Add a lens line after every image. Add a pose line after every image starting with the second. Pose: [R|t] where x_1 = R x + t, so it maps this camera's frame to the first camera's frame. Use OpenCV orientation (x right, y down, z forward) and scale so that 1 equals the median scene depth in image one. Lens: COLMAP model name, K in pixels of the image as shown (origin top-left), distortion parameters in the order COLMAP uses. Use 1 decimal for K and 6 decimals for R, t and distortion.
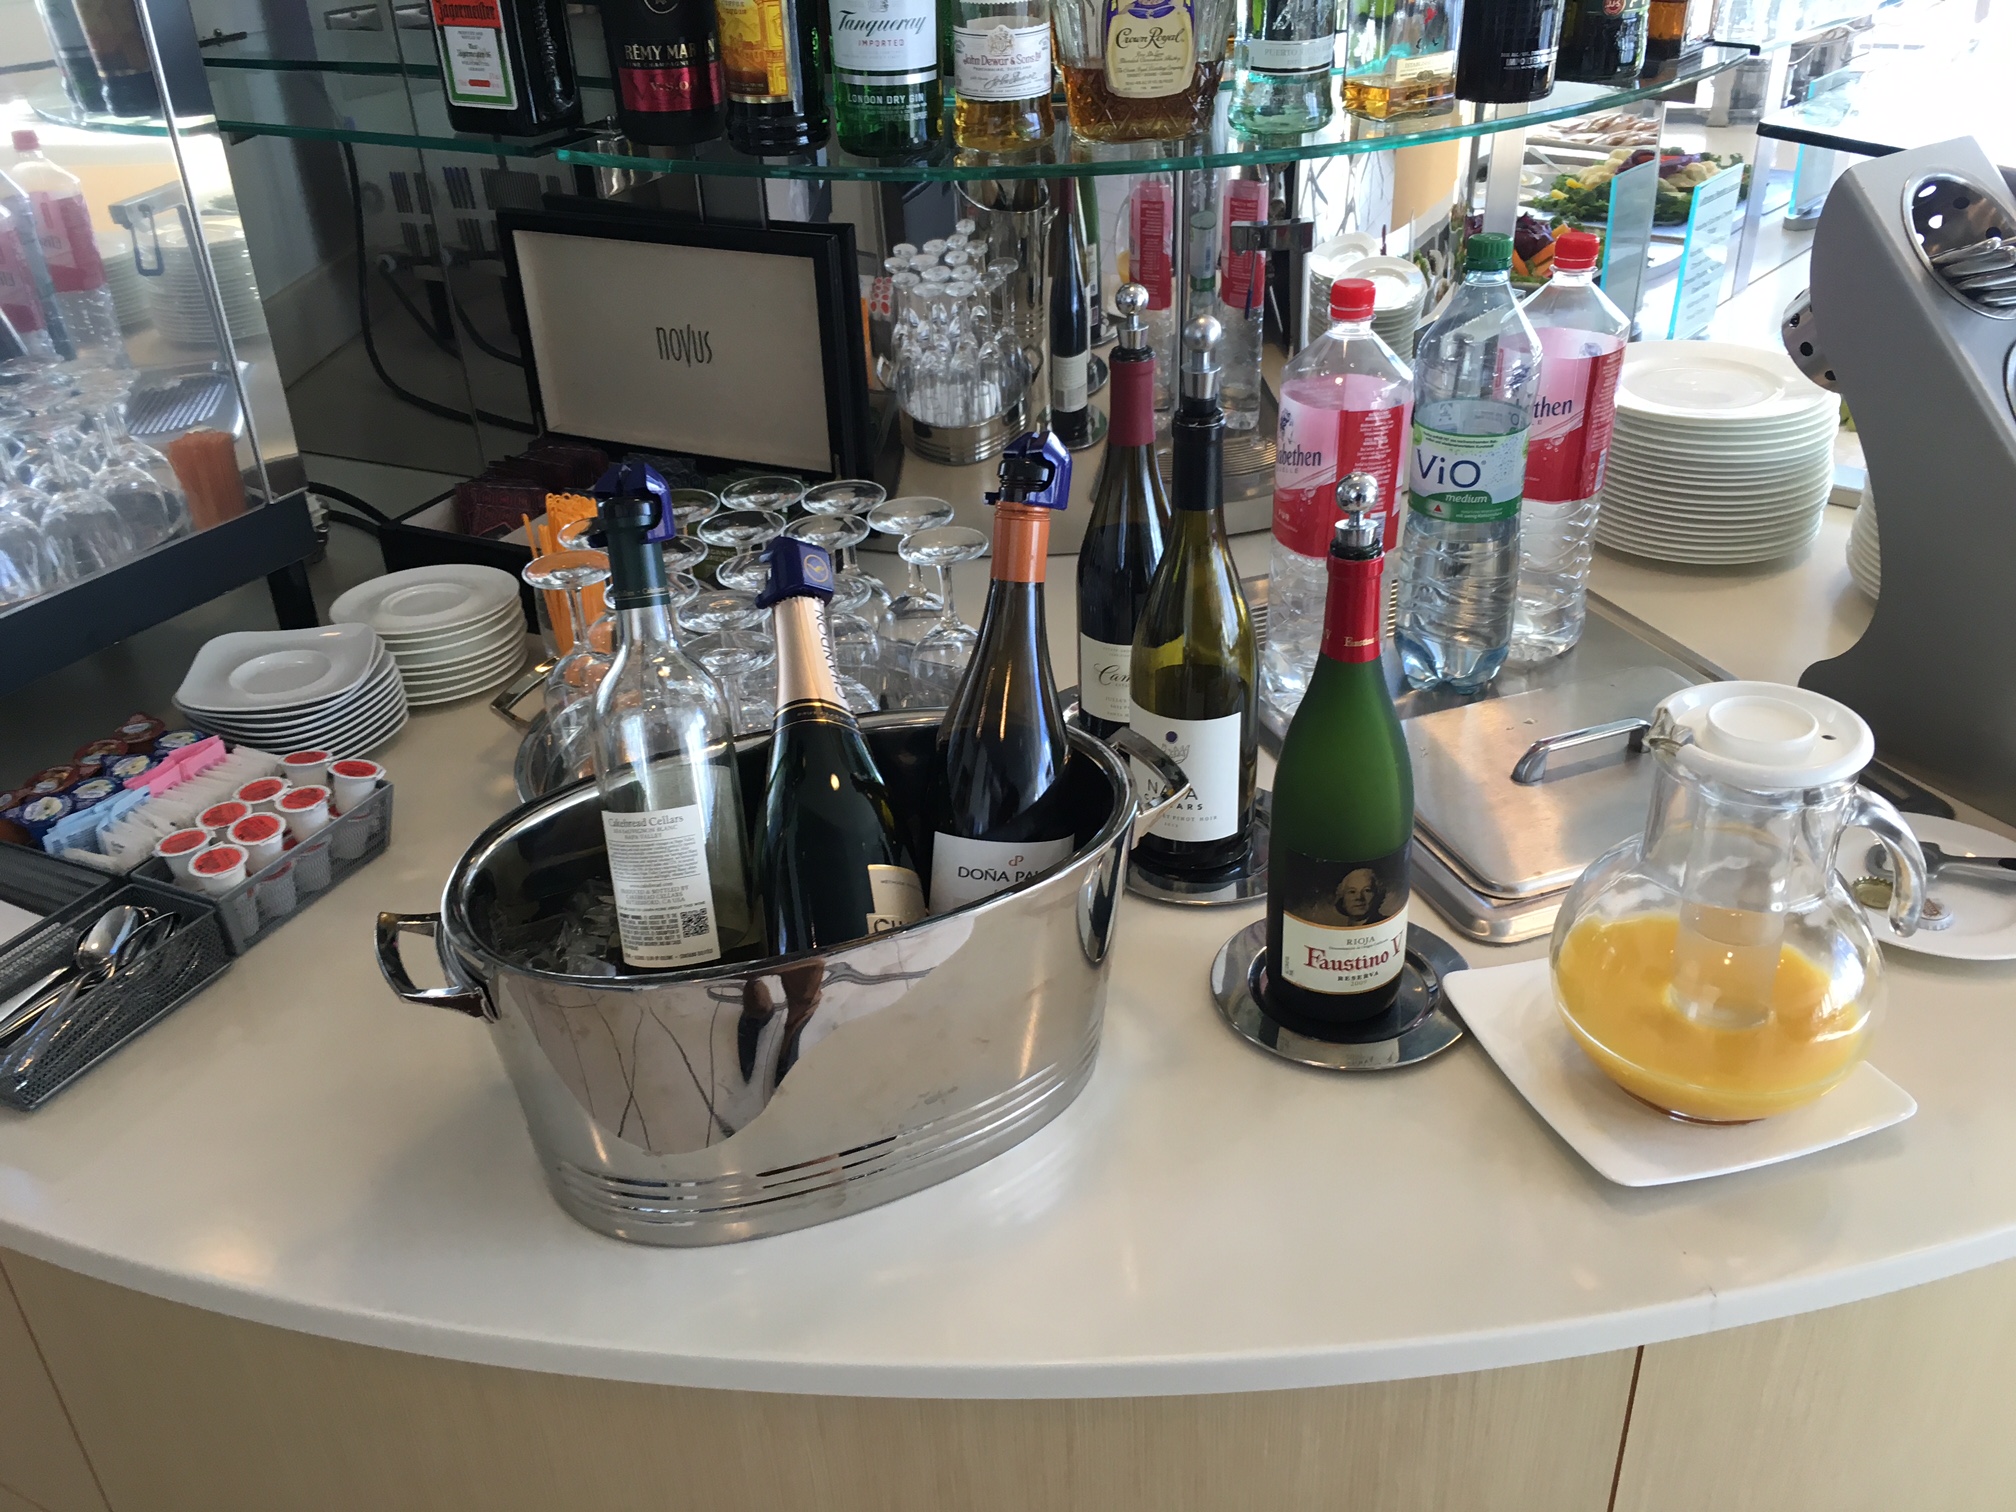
lens RADIAL K [[1708.7, 0, 1009.0], [0, 1708.7, 756.2], [0, 0, 1]] dist [0.049032, -0.059570]
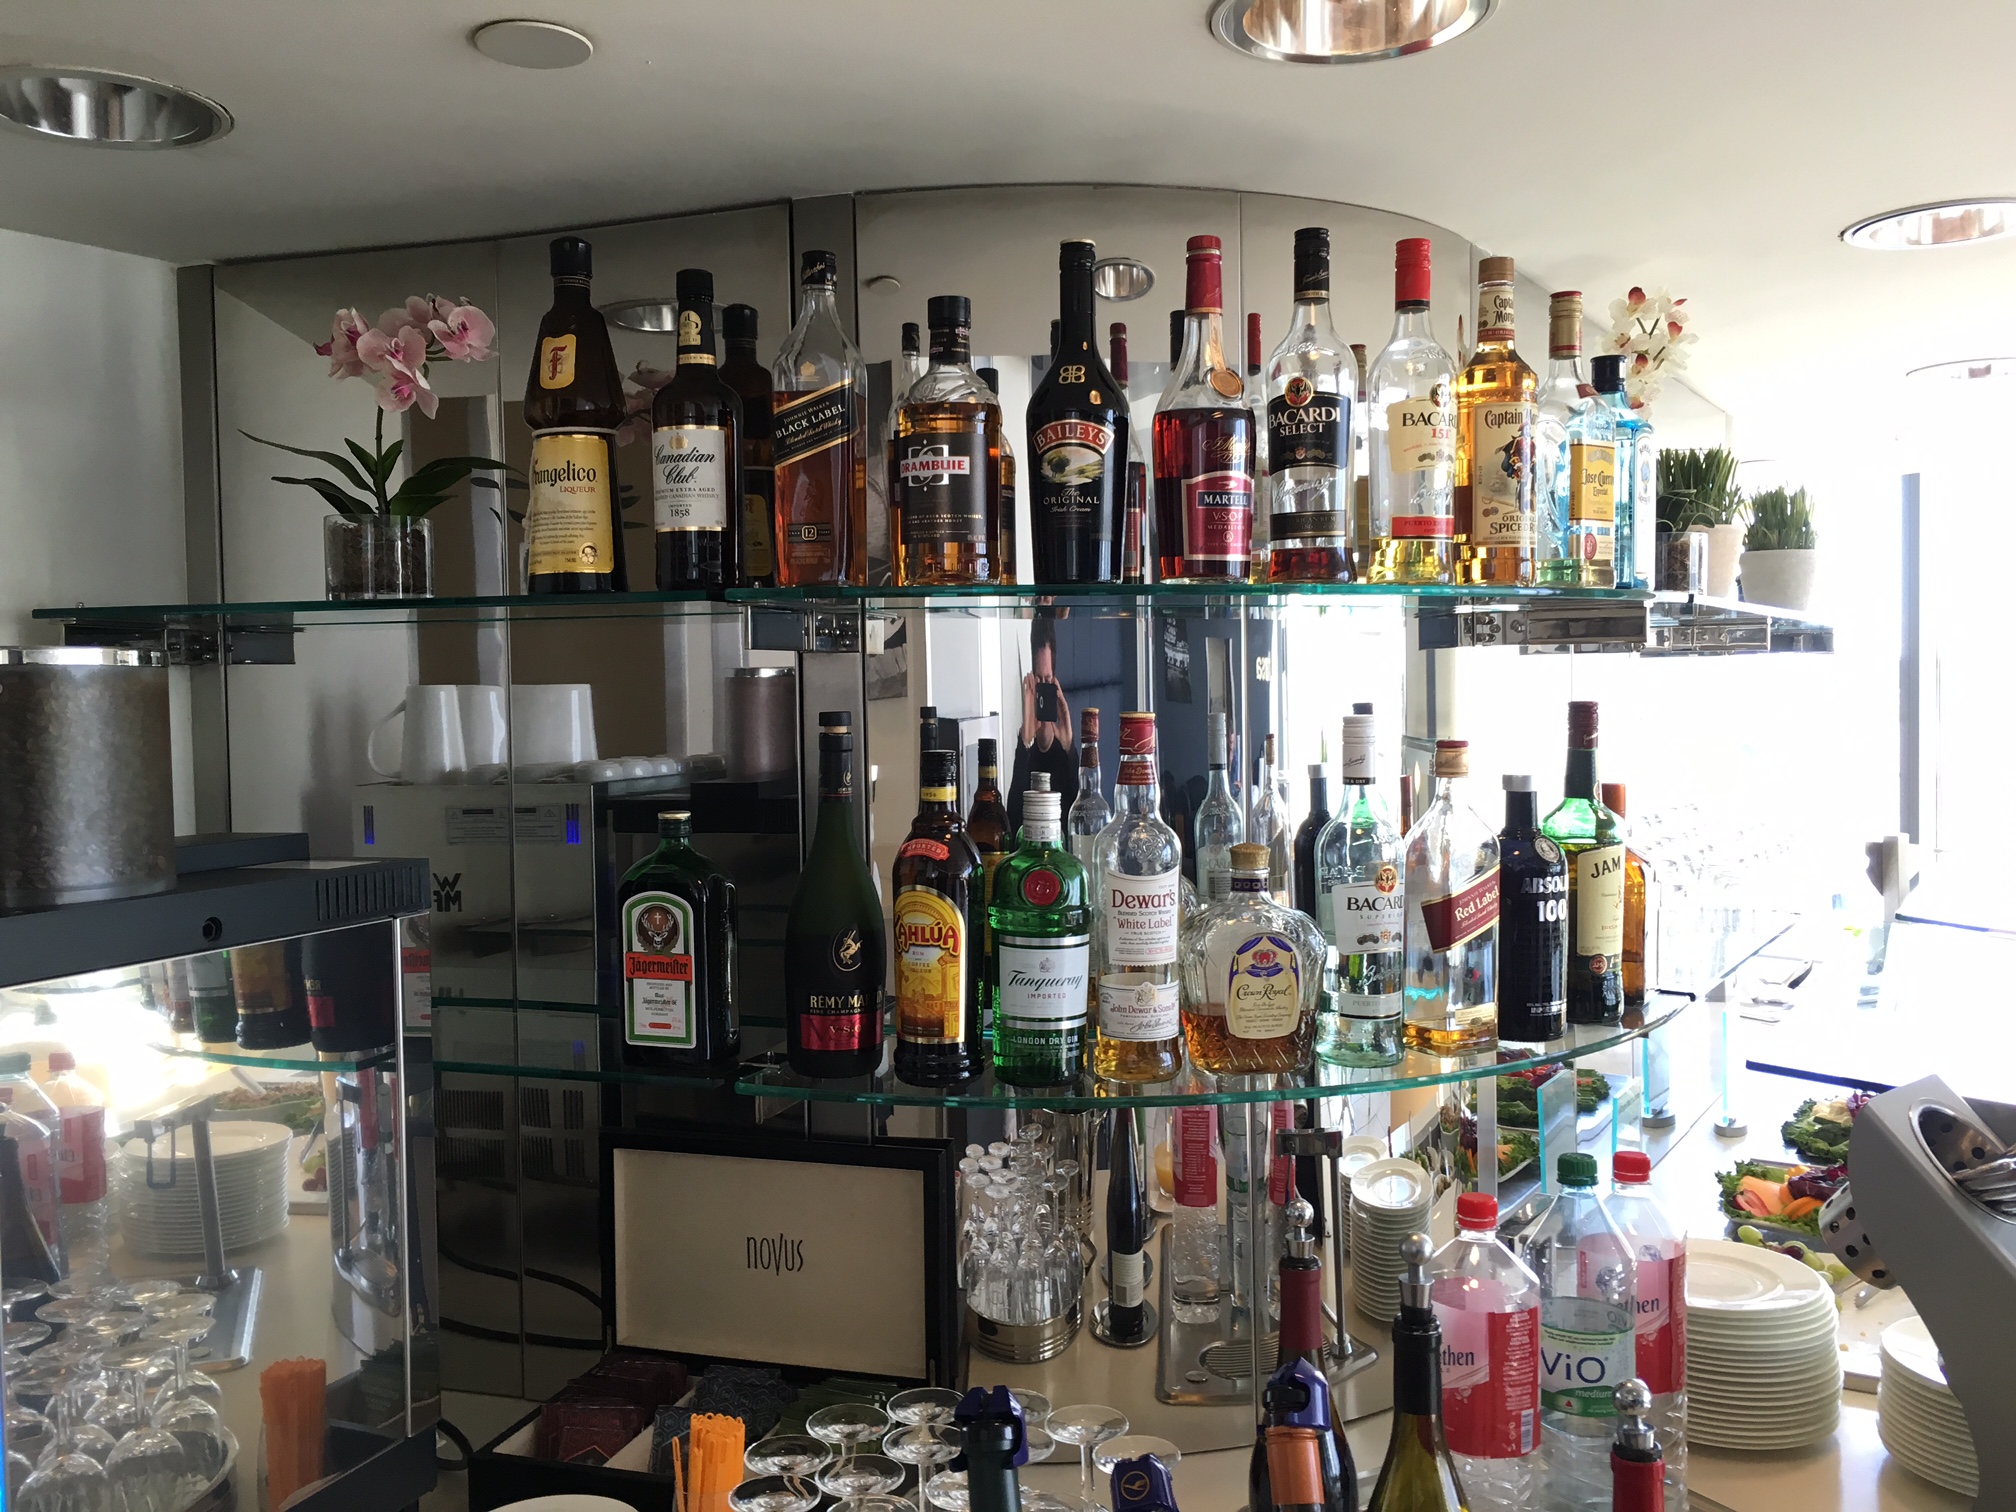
lens RADIAL K [[1708.7, 0, 1017.3], [0, 1708.7, 748.7], [0, 0, 1]] dist [0.049032, -0.059570]
pose [[0.989897, 0.021997, 0.140074, -0.252602], [0.048230, 0.876750, -0.478521, -0.003810], [-0.133336, 0.480442, 0.866831, -0.090215]]
